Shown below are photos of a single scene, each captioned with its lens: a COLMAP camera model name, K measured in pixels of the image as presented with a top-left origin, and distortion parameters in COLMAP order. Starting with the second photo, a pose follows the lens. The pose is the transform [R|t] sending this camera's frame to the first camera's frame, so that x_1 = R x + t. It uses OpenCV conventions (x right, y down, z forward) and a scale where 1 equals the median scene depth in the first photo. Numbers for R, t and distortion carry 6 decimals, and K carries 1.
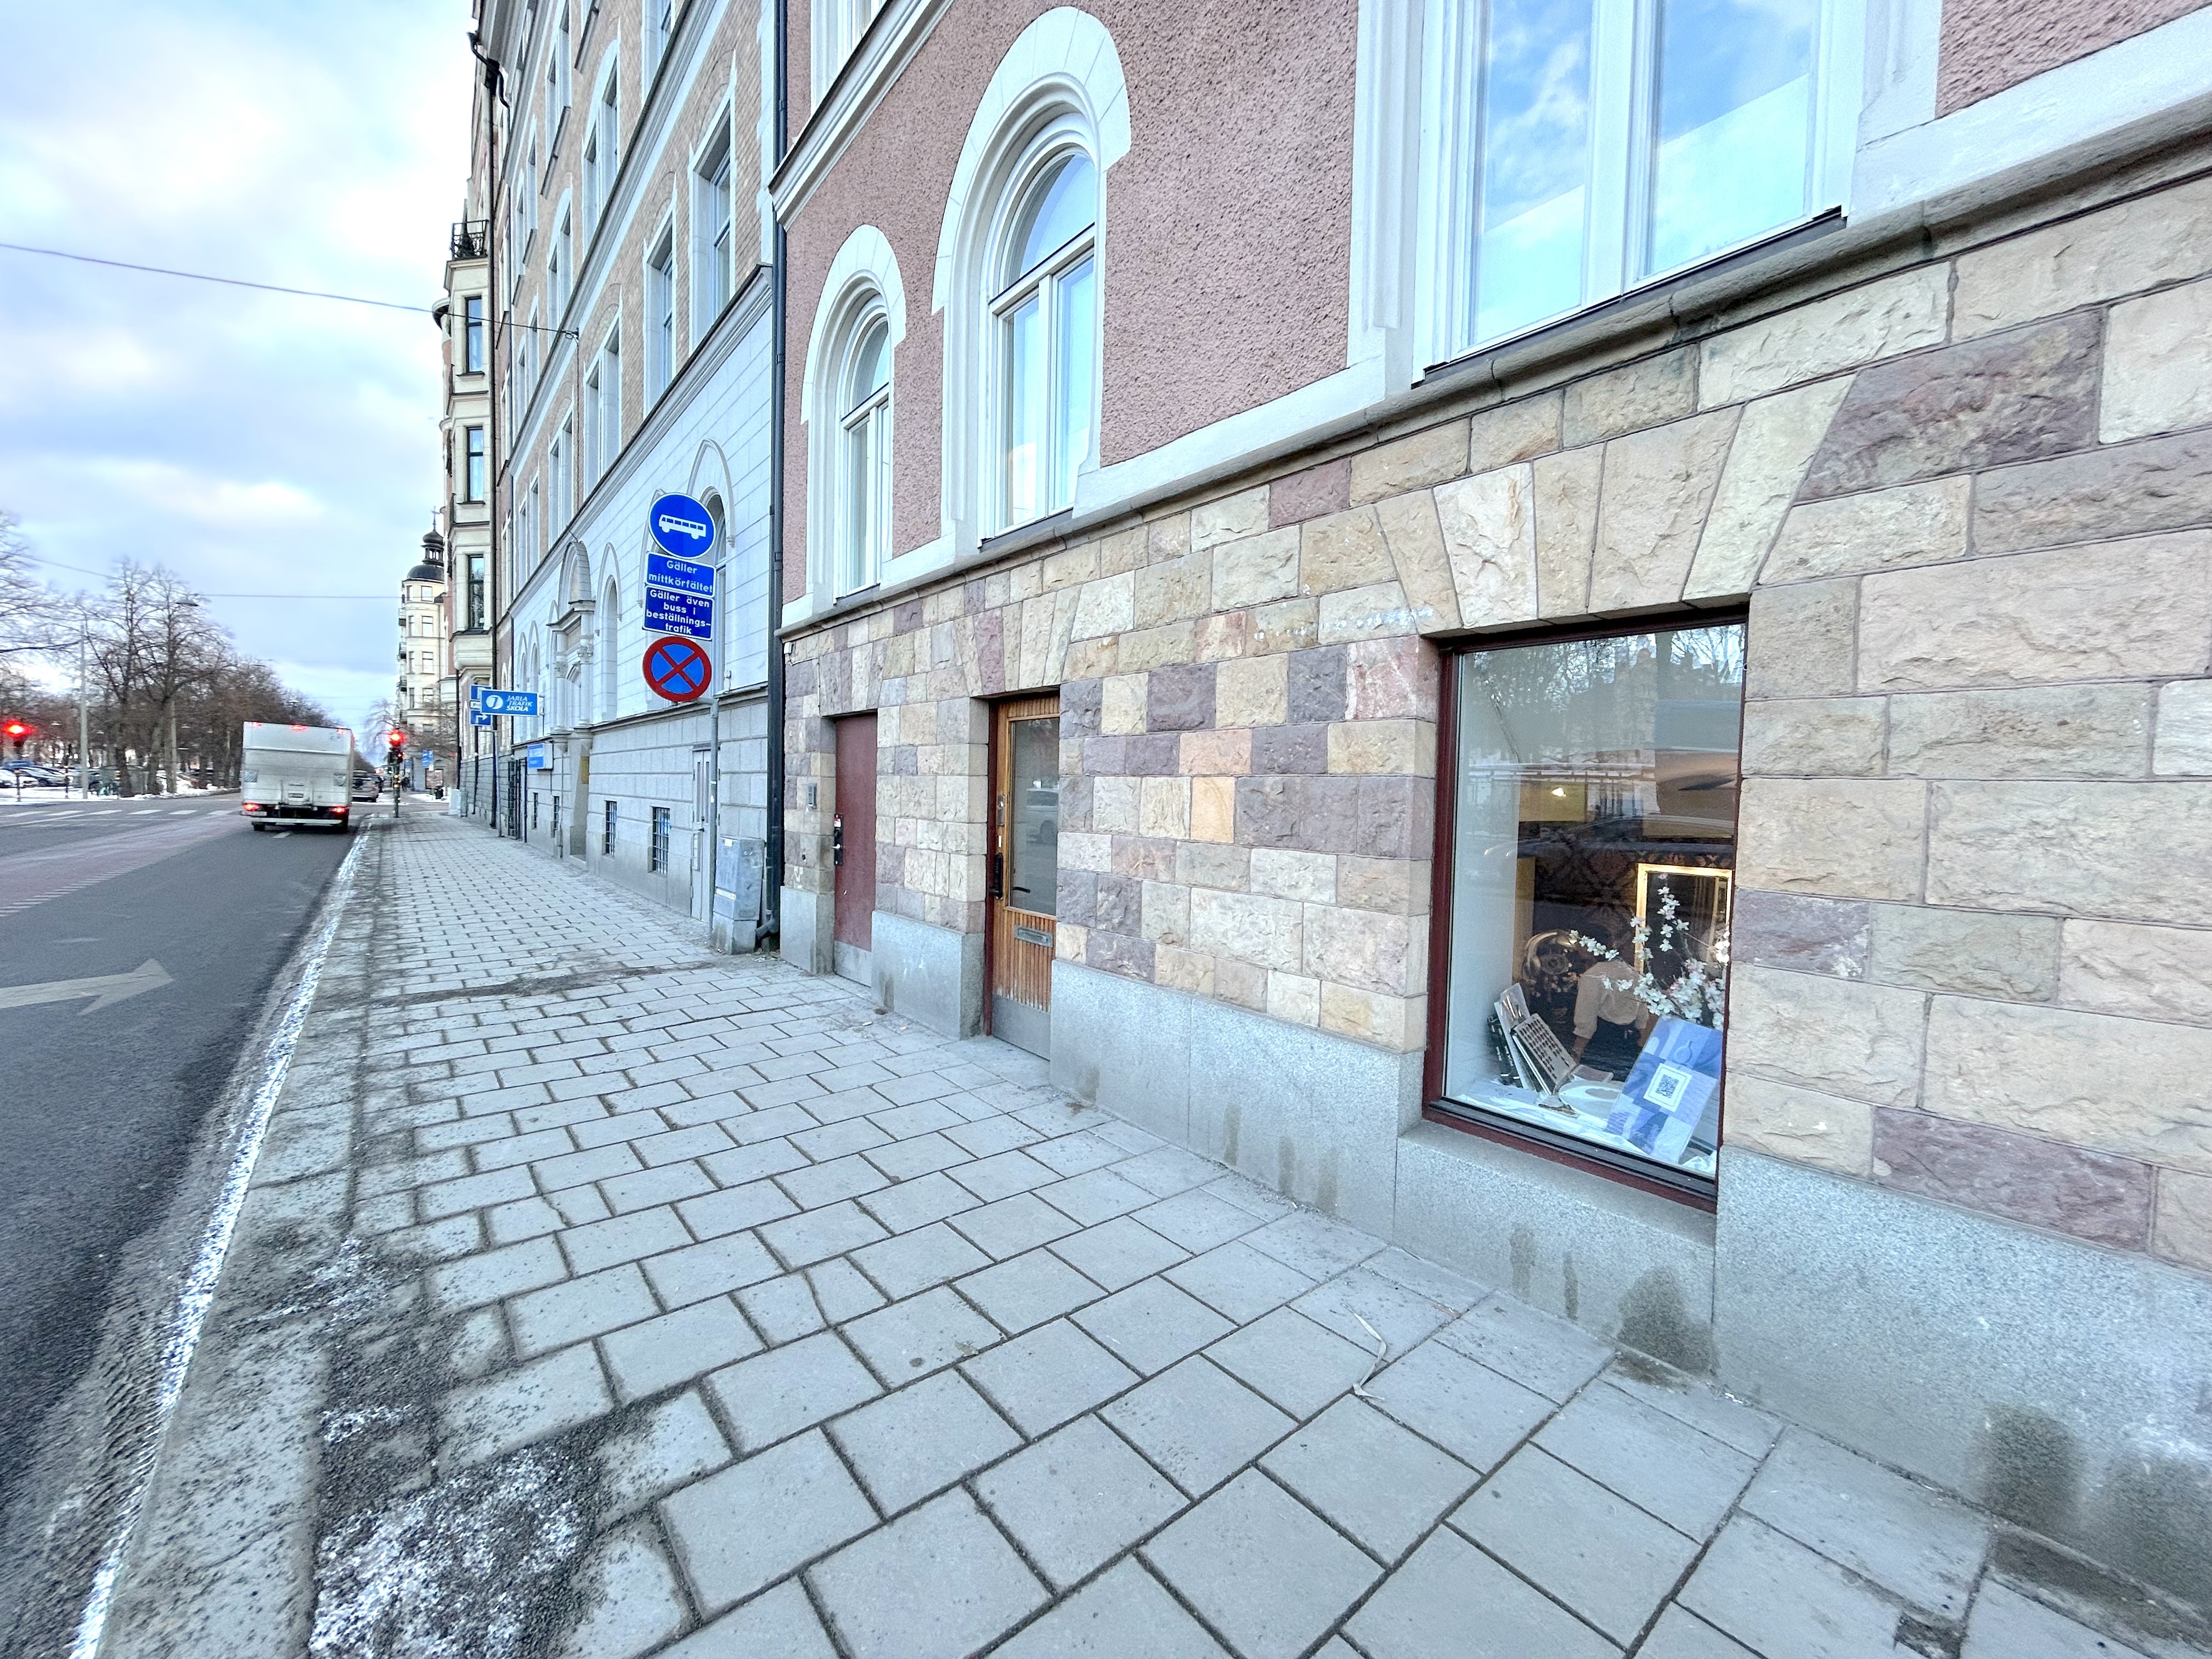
lens RADIAL K [[893.0, 0, 1107.6], [0, 893.0, 831.7], [0, 0, 1]] dist [-0.000421, 0.000343]
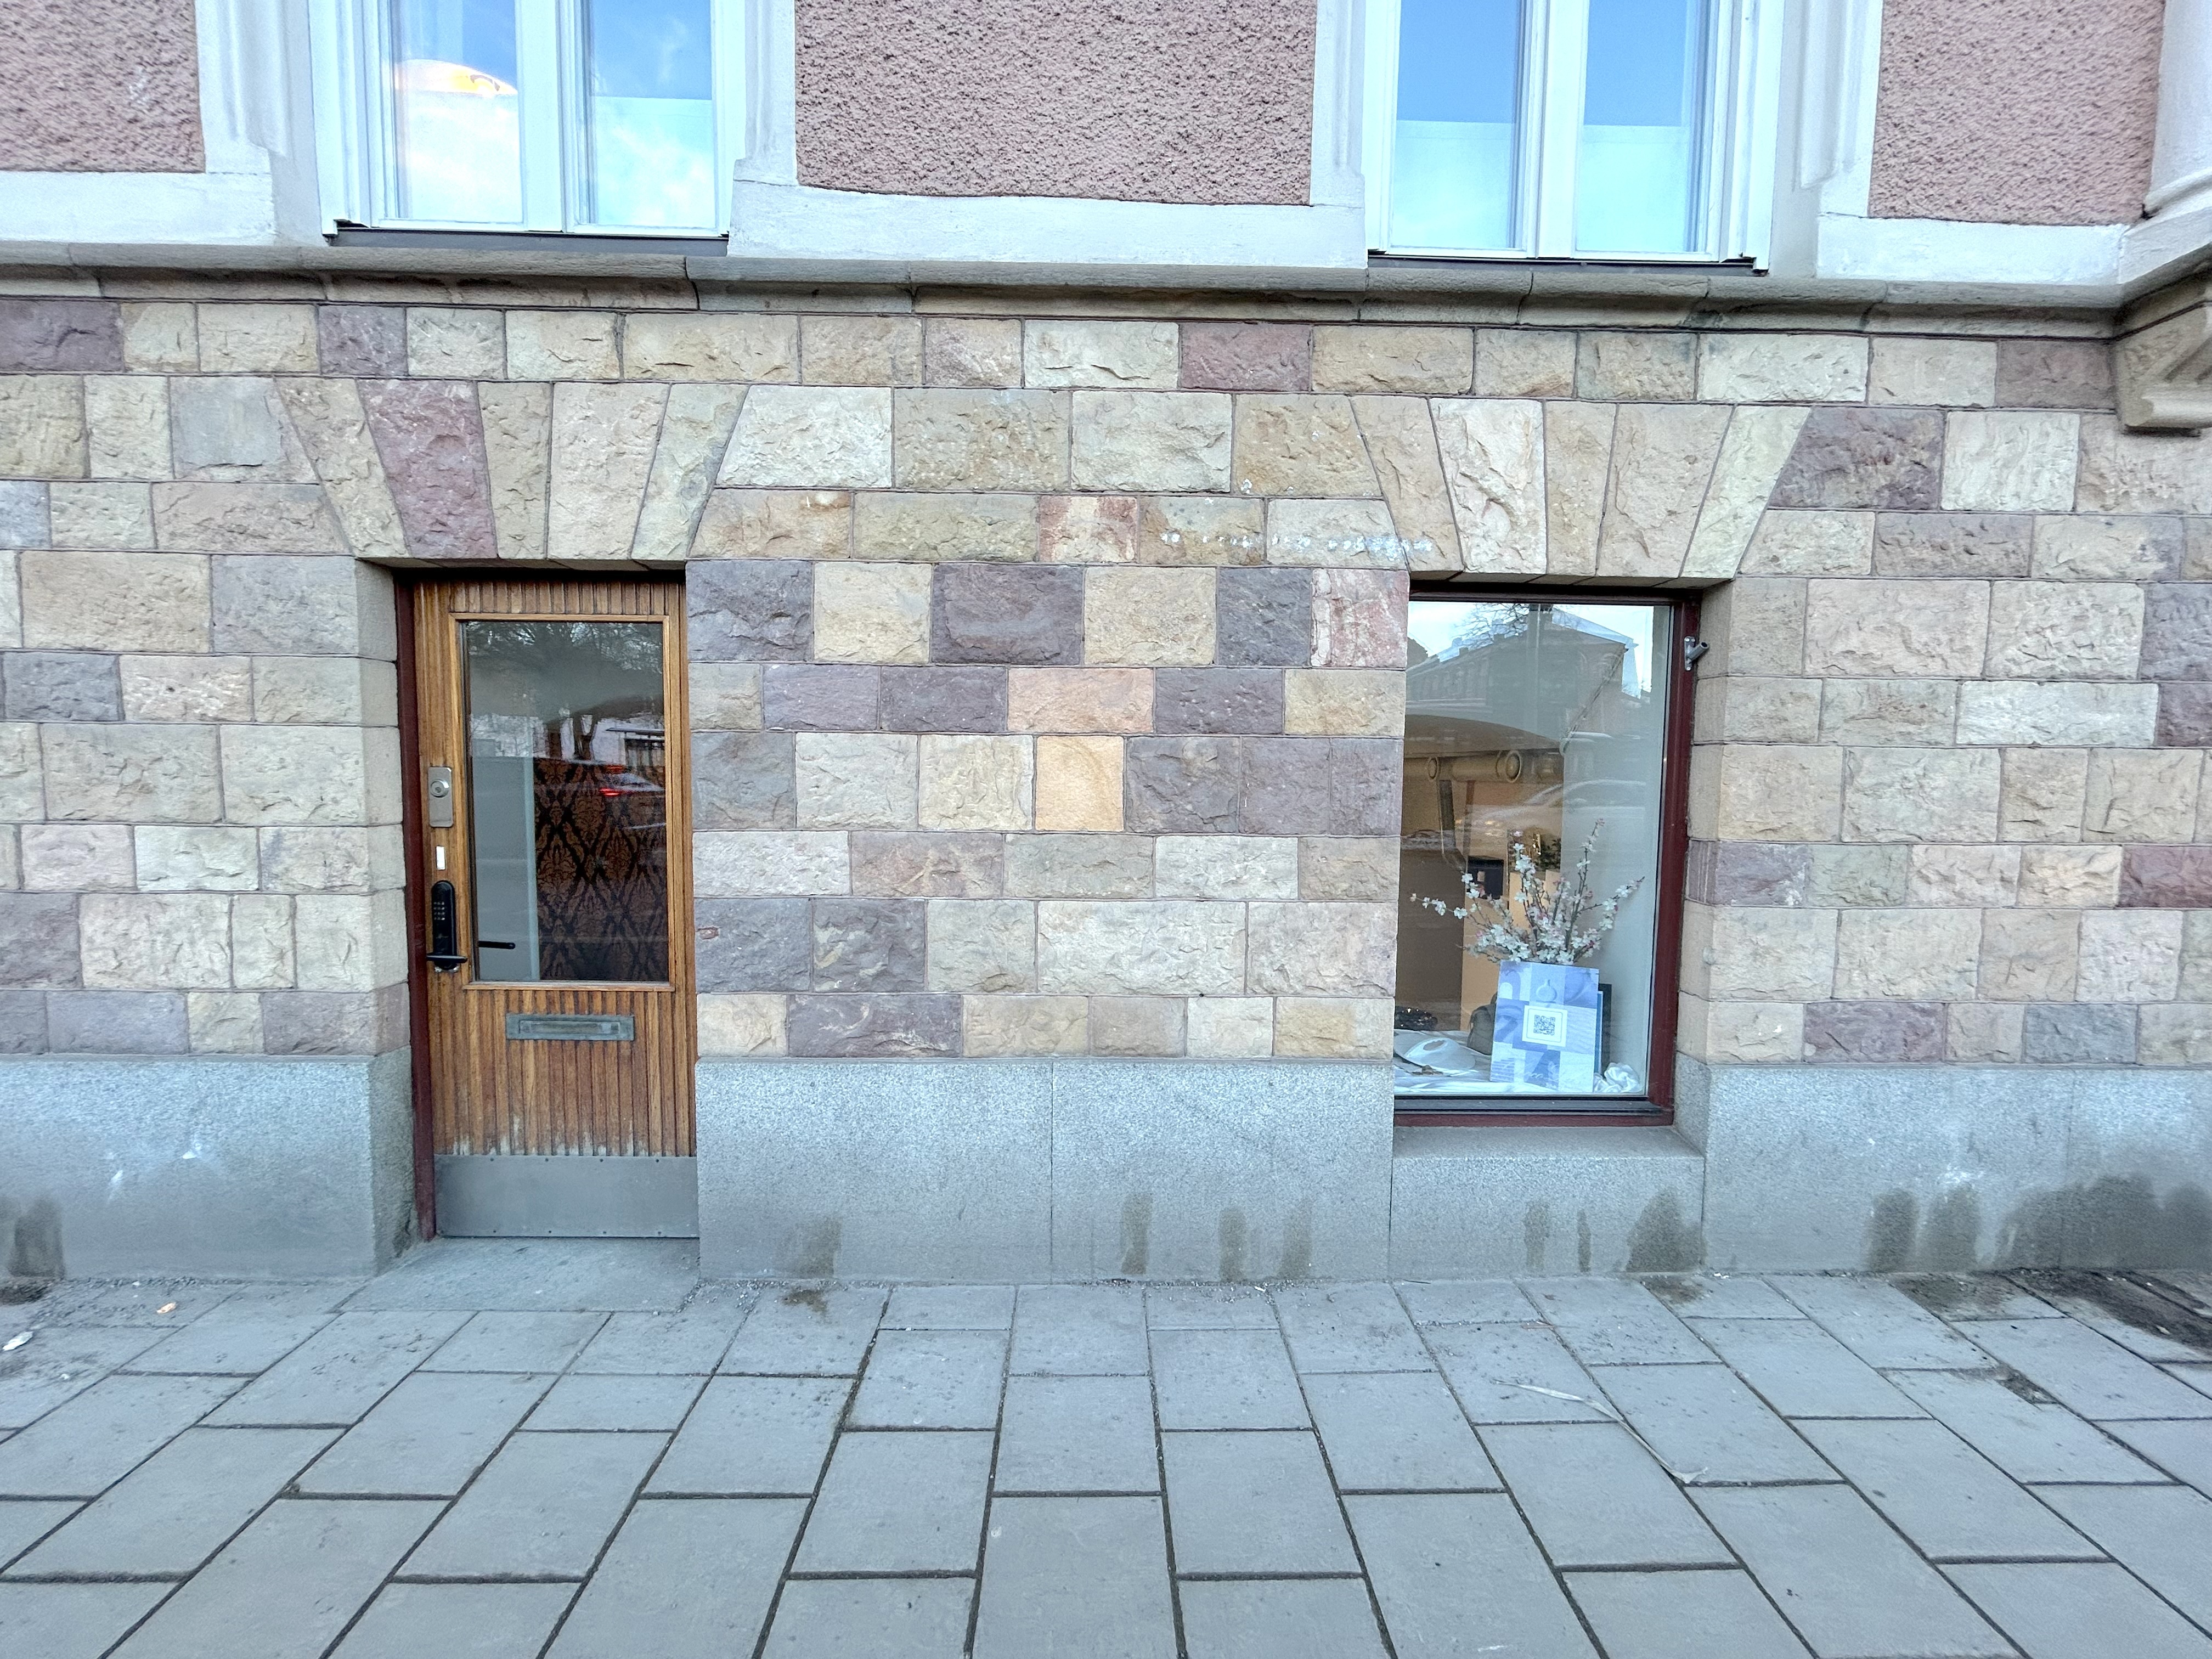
lens RADIAL K [[893.0, 0, 1095.1], [0, 893.0, 828.1], [0, 0, 1]] dist [-0.000421, 0.000343]
pose [[0.613181, -0.071343, 0.786714, -0.490115], [0.038408, 0.997428, 0.060515, -0.037934], [-0.789008, -0.006891, 0.614345, 0.673649]]
